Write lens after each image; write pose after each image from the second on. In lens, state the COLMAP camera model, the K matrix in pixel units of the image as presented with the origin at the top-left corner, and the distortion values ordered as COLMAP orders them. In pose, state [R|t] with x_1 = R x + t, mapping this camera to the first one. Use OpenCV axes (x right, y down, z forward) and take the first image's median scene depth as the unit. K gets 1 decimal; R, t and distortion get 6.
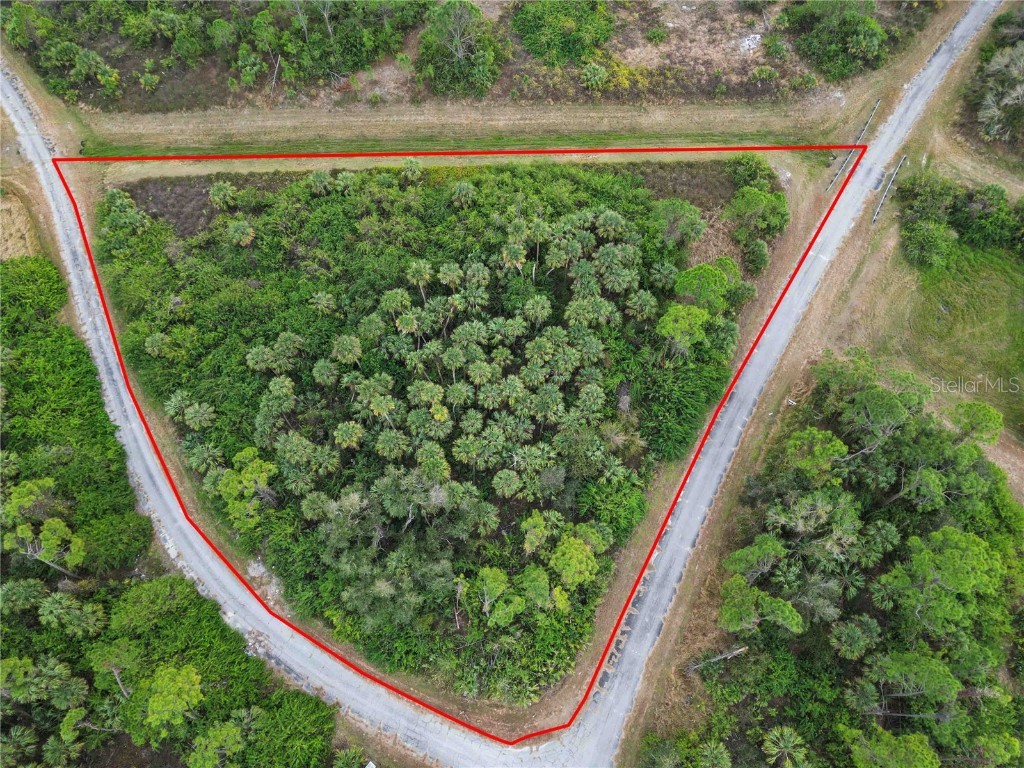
lens RADIAL K [[716.5, 0, 514.6], [0, 716.5, 382.6], [0, 0, 1]] dist [0.077007, -0.074587]
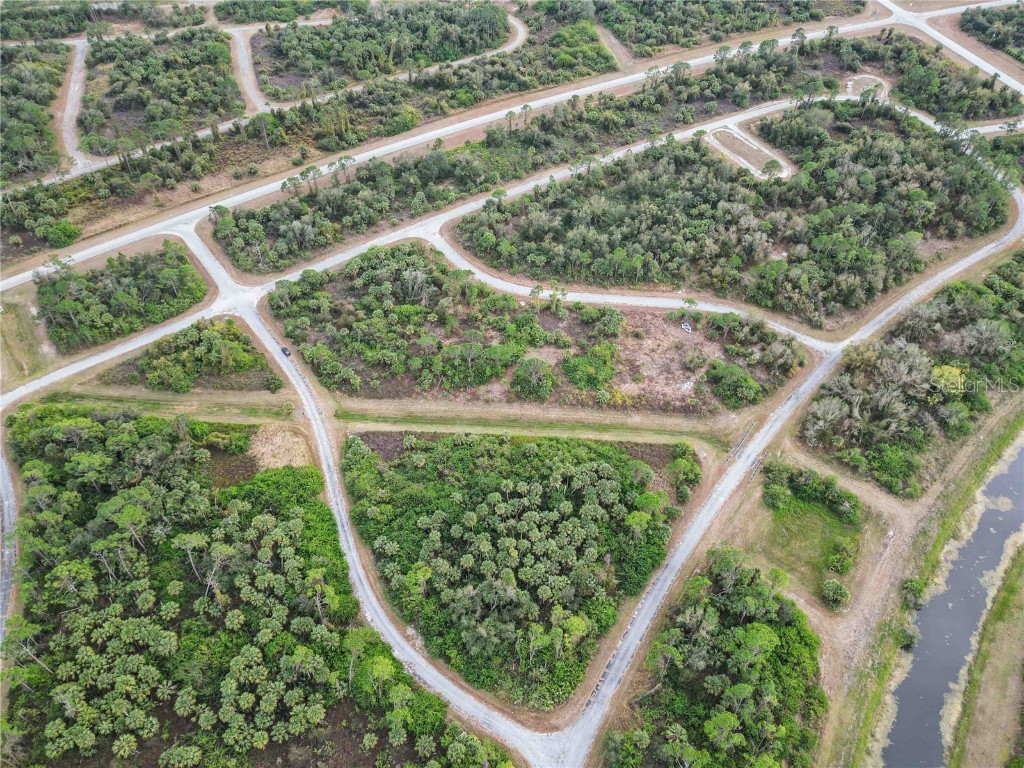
lens RADIAL K [[716.5, 0, 514.6], [0, 716.5, 382.6], [0, 0, 1]] dist [0.077007, -0.074587]
pose [[0.995491, 0.070917, -0.062994, -0.008038], [-0.088607, 0.932284, -0.350706, 0.274432], [0.033857, 0.354707, 0.934364, -0.953115]]
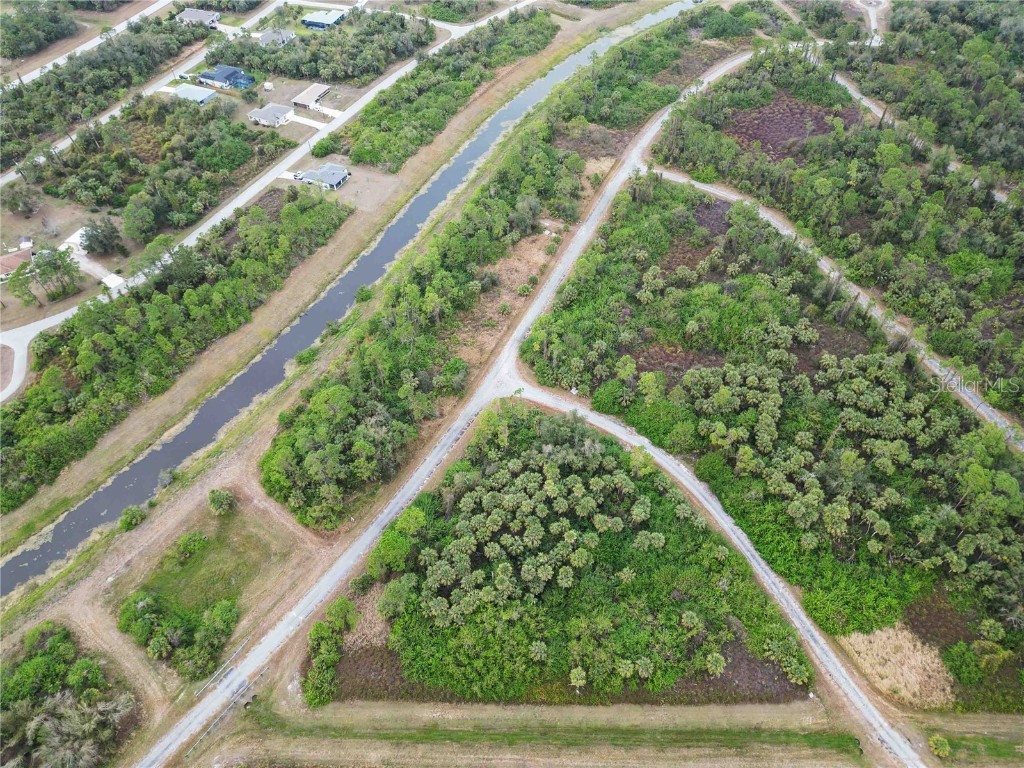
lens RADIAL K [[716.5, 0, 514.6], [0, 716.5, 382.6], [0, 0, 1]] dist [0.077007, -0.074587]
pose [[-0.999031, -0.022838, 0.037619, -0.070807], [0.043779, -0.428504, 0.902479, -1.410619], [-0.004491, 0.903251, 0.429089, -0.061127]]
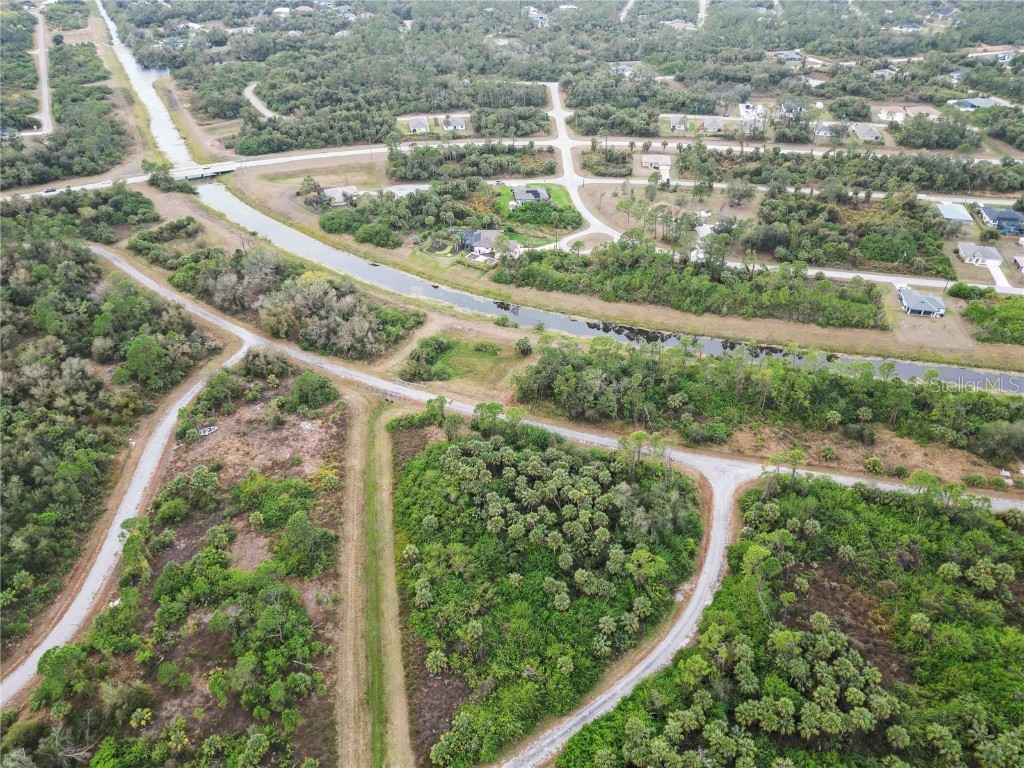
lens RADIAL K [[716.5, 0, 514.6], [0, 716.5, 382.6], [0, 0, 1]] dist [0.077007, -0.074587]
pose [[-0.148073, -0.569483, 0.808556, -1.326154], [0.918784, 0.223300, 0.325535, -0.740953], [-0.365938, 0.791091, 0.490168, -0.109526]]
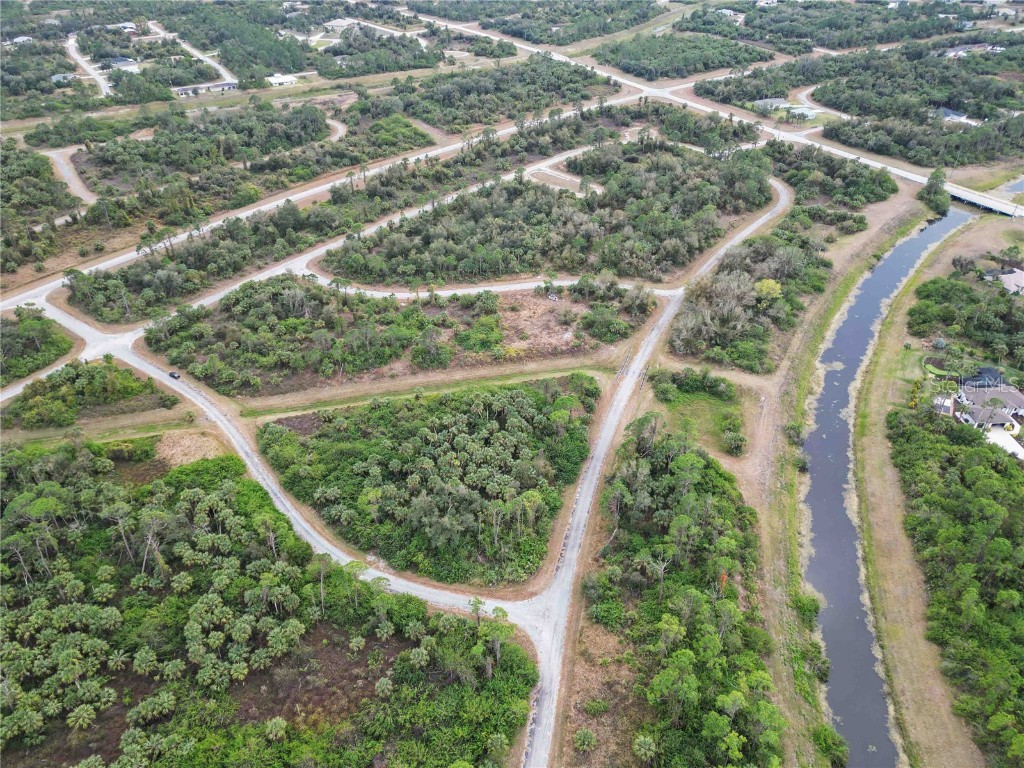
lens RADIAL K [[716.5, 0, 514.6], [0, 716.5, 382.6], [0, 0, 1]] dist [0.077007, -0.074587]
pose [[0.980264, -0.118030, 0.158591, -0.218112], [0.184690, 0.832887, -0.521717, 0.881532], [-0.070510, 0.540711, 0.838248, -0.821956]]
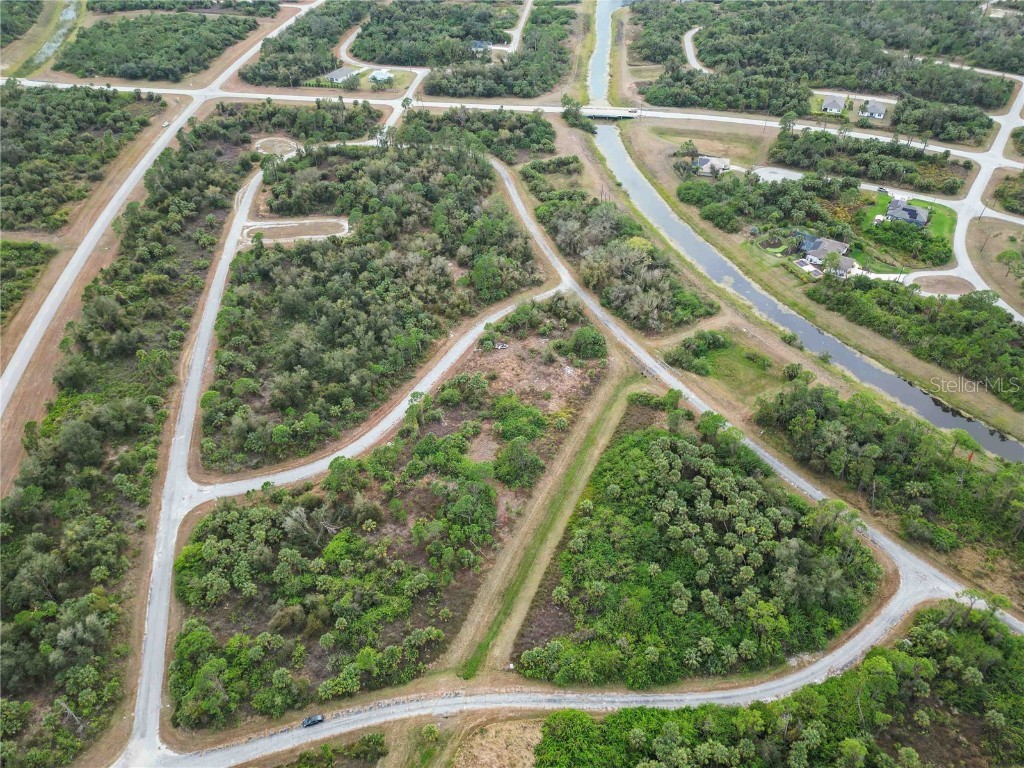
lens RADIAL K [[716.5, 0, 514.6], [0, 716.5, 382.6], [0, 0, 1]] dist [0.077007, -0.074587]
pose [[0.442523, -0.585134, 0.679552, -1.406630], [0.832788, 0.549226, -0.069393, -0.546383], [-0.332623, 0.596631, 0.730338, -0.486987]]
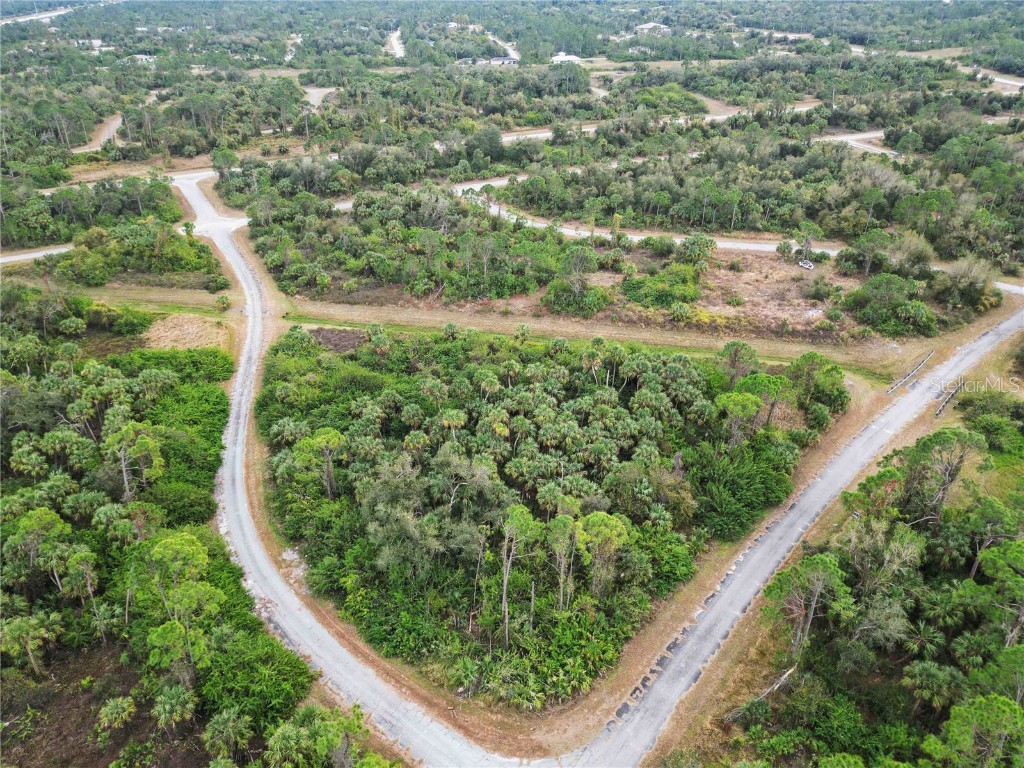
lens RADIAL K [[716.5, 0, 514.6], [0, 716.5, 382.6], [0, 0, 1]] dist [0.077007, -0.074587]
pose [[0.973694, 0.112917, -0.197913, 0.110289], [-0.210167, 0.780624, -0.588605, 0.560548], [0.088032, 0.614716, 0.783821, 0.090466]]
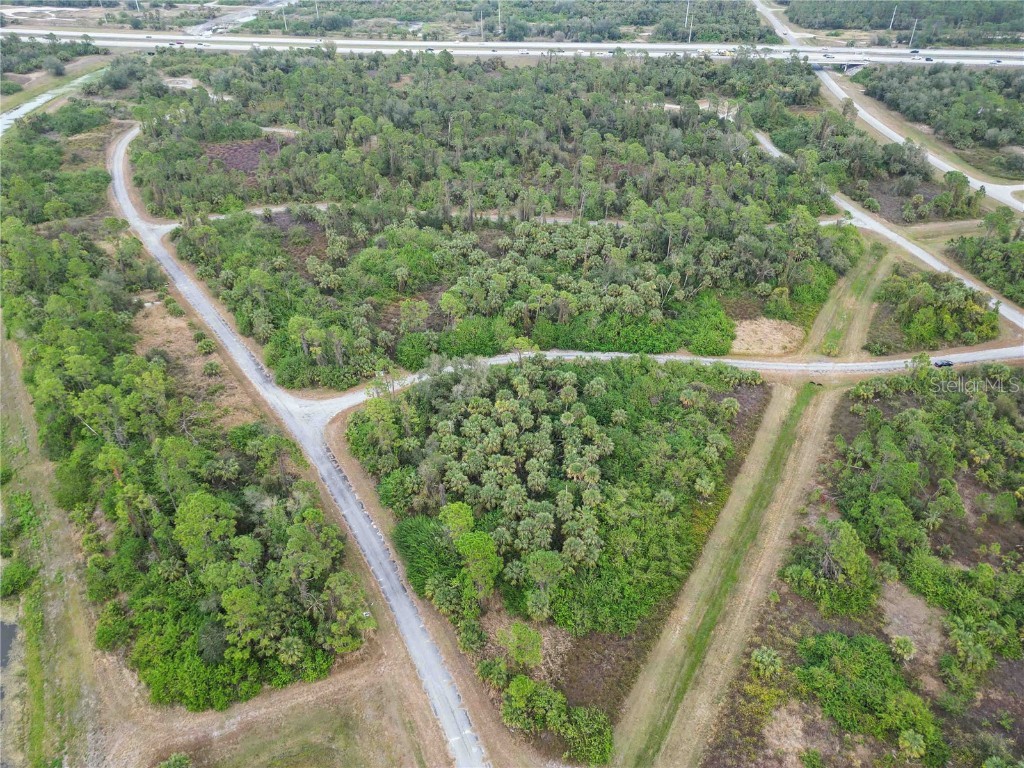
lens RADIAL K [[716.5, 0, 514.6], [0, 716.5, 382.6], [0, 0, 1]] dist [0.077007, -0.074587]
pose [[-0.530835, 0.489497, -0.691814, 0.887092], [-0.786329, 0.019967, 0.617485, -0.895833], [0.316071, 0.871776, 0.374307, 0.313249]]
